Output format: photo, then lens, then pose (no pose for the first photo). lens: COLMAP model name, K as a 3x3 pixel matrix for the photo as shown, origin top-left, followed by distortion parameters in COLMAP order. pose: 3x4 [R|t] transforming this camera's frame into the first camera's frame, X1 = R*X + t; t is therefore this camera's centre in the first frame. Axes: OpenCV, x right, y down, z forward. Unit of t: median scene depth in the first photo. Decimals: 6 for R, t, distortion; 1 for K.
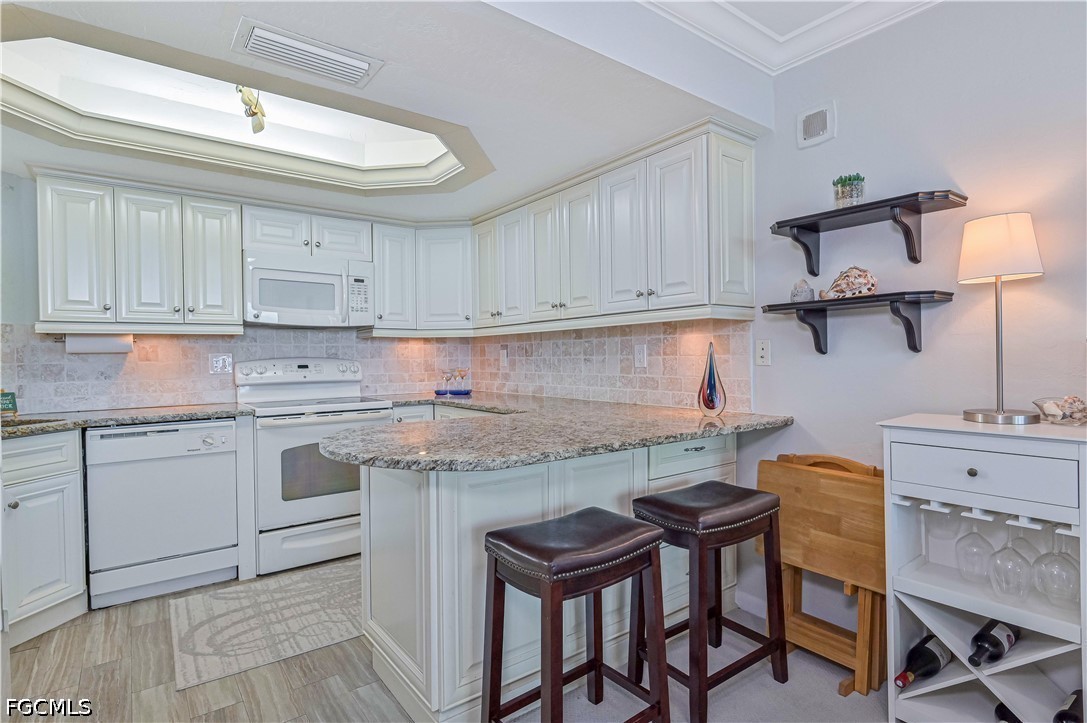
lens RADIAL K [[551.8, 0, 537.5], [0, 551.8, 364.8], [0, 0, 1]] dist [0.002177, 0.002117]
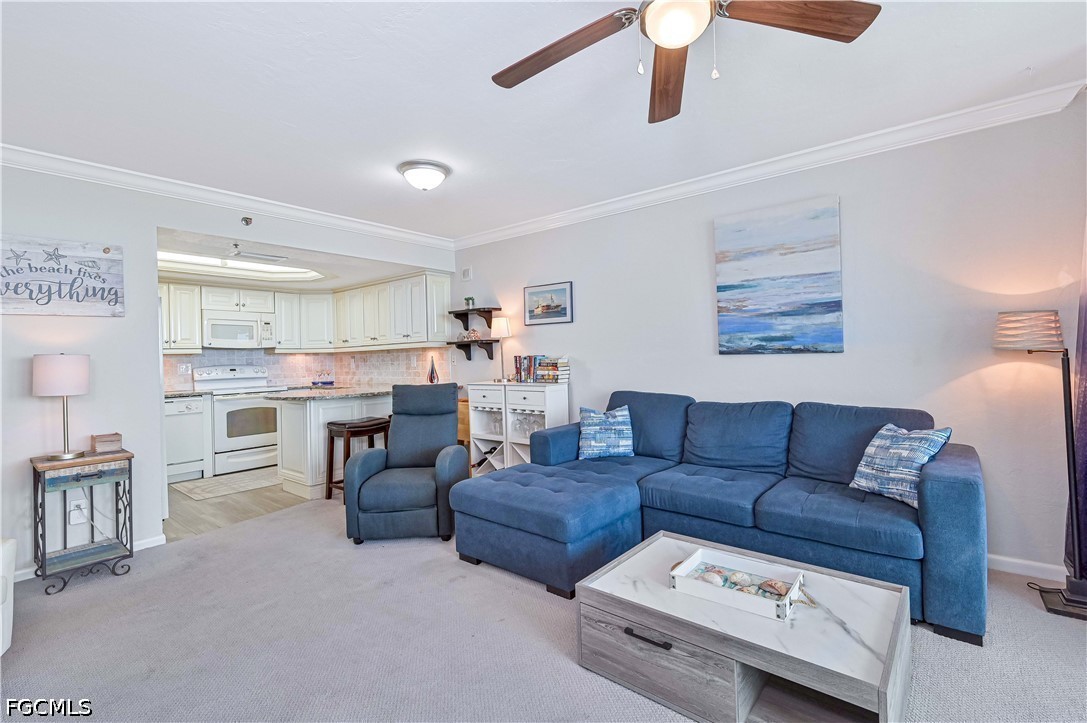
lens RADIAL K [[492.4, 0, 551.4], [0, 492.4, 353.5], [0, 0, 1]] dist [-0.002808, 0.000101]
pose [[0.966662, -0.010612, 0.255837, 0.210845], [0.017301, 0.999564, -0.023908, 0.007103], [-0.255472, 0.027537, 0.966424, -0.997523]]
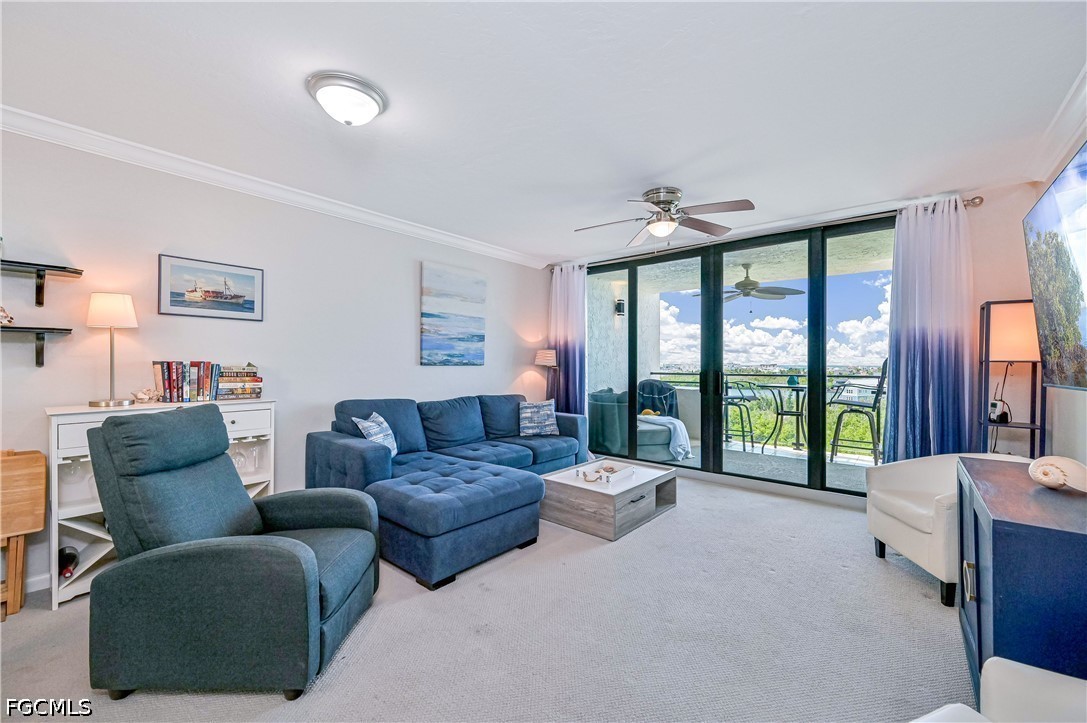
lens RADIAL K [[438.0, 0, 551.9], [0, 438.0, 360.9], [0, 0, 1]] dist [-0.002604, 0.000198]
pose [[-0.255626, 0.012460, 0.966696, -0.511894], [0.012956, 0.999871, -0.009462, -0.006519], [-0.966689, 0.010106, -0.255754, -0.018060]]
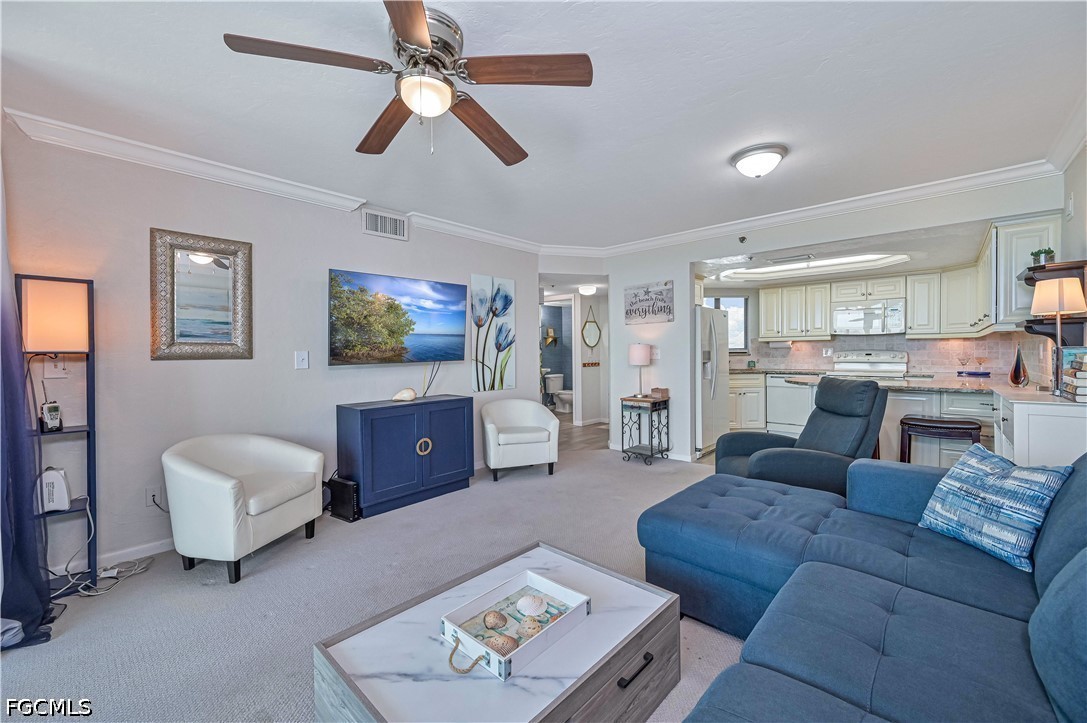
lens RADIAL K [[438.0, 0, 545.9], [0, 438.0, 355.7], [0, 0, 1]] dist [-0.002604, 0.000198]
pose [[0.195132, 0.021633, -0.980538, 1.051568], [-0.010170, 0.999748, 0.020033, -0.014450], [0.980724, 0.006063, 0.195303, -0.524050]]
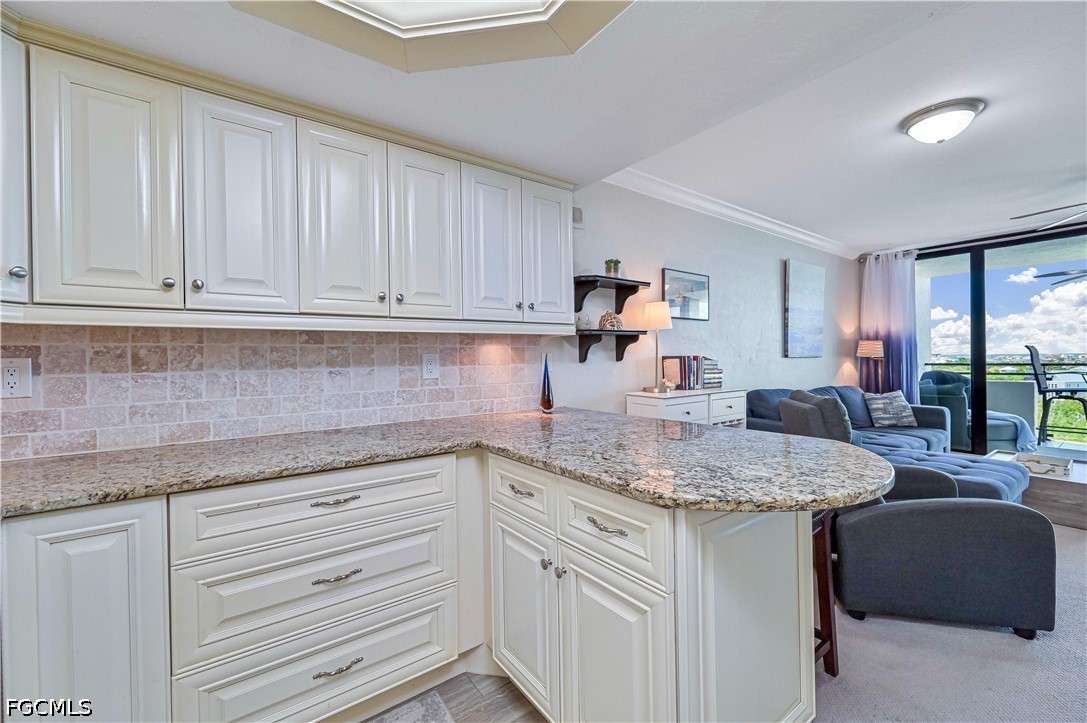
lens RADIAL K [[438.0, 0, 559.1], [0, 438.0, 358.2], [0, 0, 1]] dist [-0.002604, 0.000198]
pose [[-0.006432, 0.011535, 0.999913, -0.528591], [0.029016, 0.999515, -0.011344, -0.014611], [-0.999558, 0.028940, -0.006763, 0.778320]]
